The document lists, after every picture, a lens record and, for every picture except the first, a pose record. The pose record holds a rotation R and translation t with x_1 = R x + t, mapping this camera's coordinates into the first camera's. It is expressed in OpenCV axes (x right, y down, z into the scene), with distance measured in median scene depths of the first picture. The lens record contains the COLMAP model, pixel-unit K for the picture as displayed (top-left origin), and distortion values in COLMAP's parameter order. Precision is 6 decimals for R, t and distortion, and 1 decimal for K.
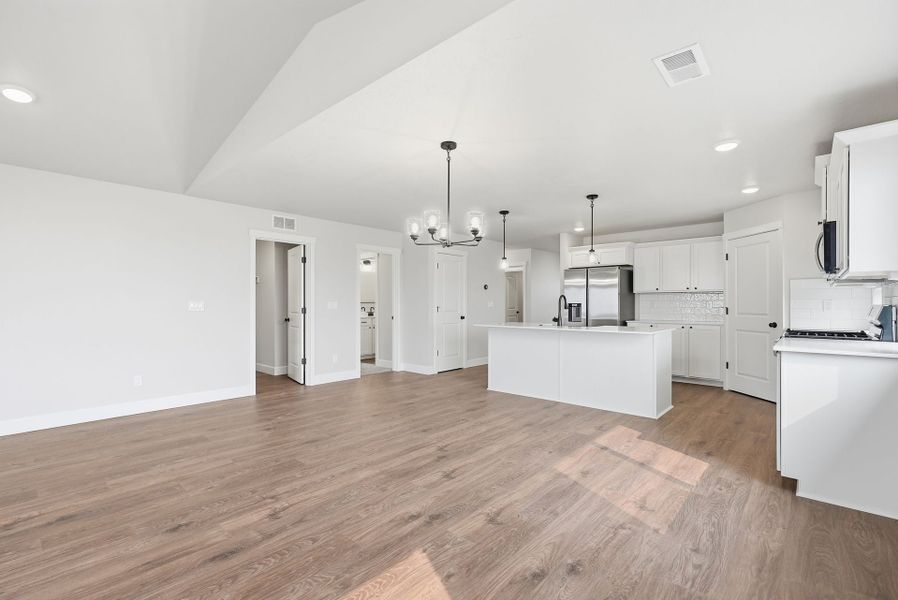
lens RADIAL K [[404.2, 0, 449.5], [0, 404.2, 304.2], [0, 0, 1]] dist [-0.002457, 0.000709]
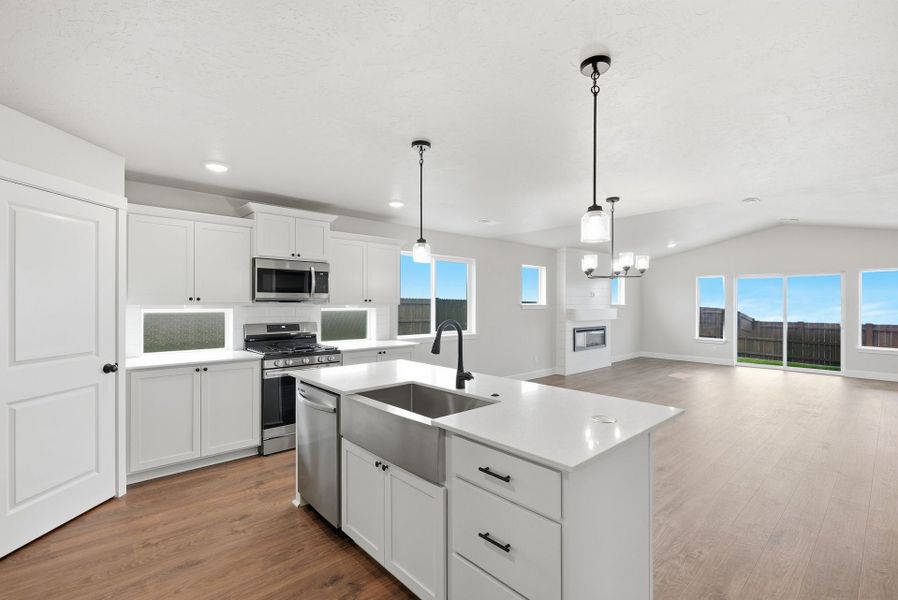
lens RADIAL K [[405.5, 0, 449.3], [0, 405.5, 303.4], [0, 0, 1]] dist [-0.003033, -0.000363]
pose [[-0.994661, -0.003182, 0.103148, 0.236340], [-0.002966, 0.999993, 0.002253, -0.042932], [-0.103154, 0.001935, -0.994663, 1.449707]]
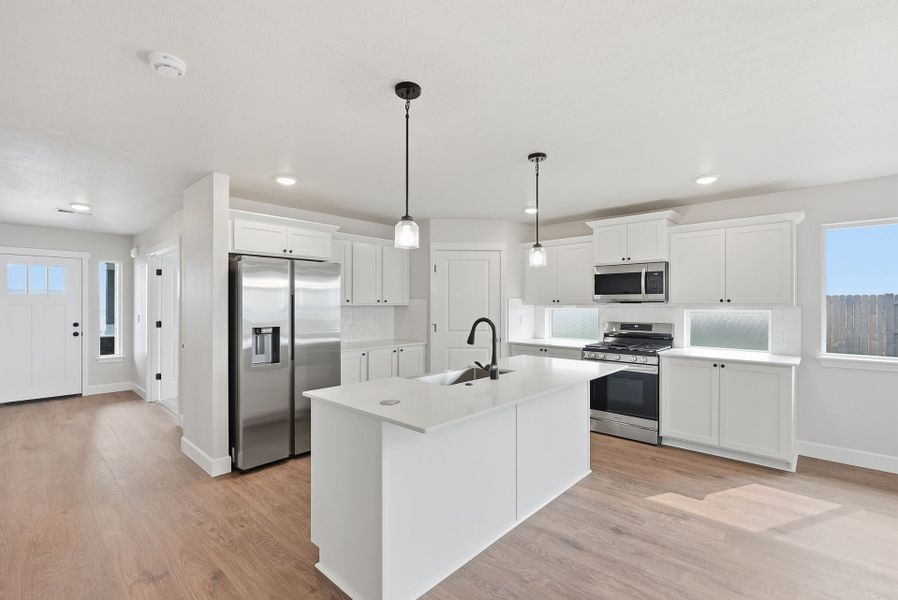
lens RADIAL K [[404.2, 0, 449.5], [0, 404.2, 304.2], [0, 0, 1]] dist [-0.002457, 0.000709]
pose [[0.017363, -0.000006, 0.999849, -0.242223], [0.000628, 1.000000, -0.000005, -0.040283], [-0.999849, 0.000628, 0.017363, 1.040524]]
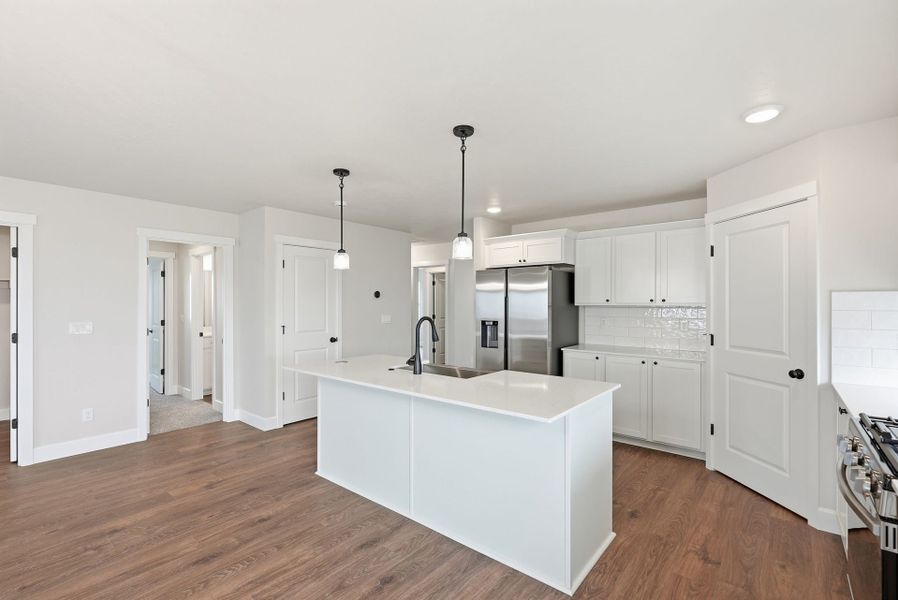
lens RADIAL K [[404.2, 0, 449.5], [0, 404.2, 304.2], [0, 0, 1]] dist [-0.002457, 0.000709]
pose [[0.999202, 0.000226, 0.039940, 0.291778], [-0.000312, 0.999998, 0.002166, -0.041676], [-0.039940, -0.002176, 0.999200, 0.445191]]
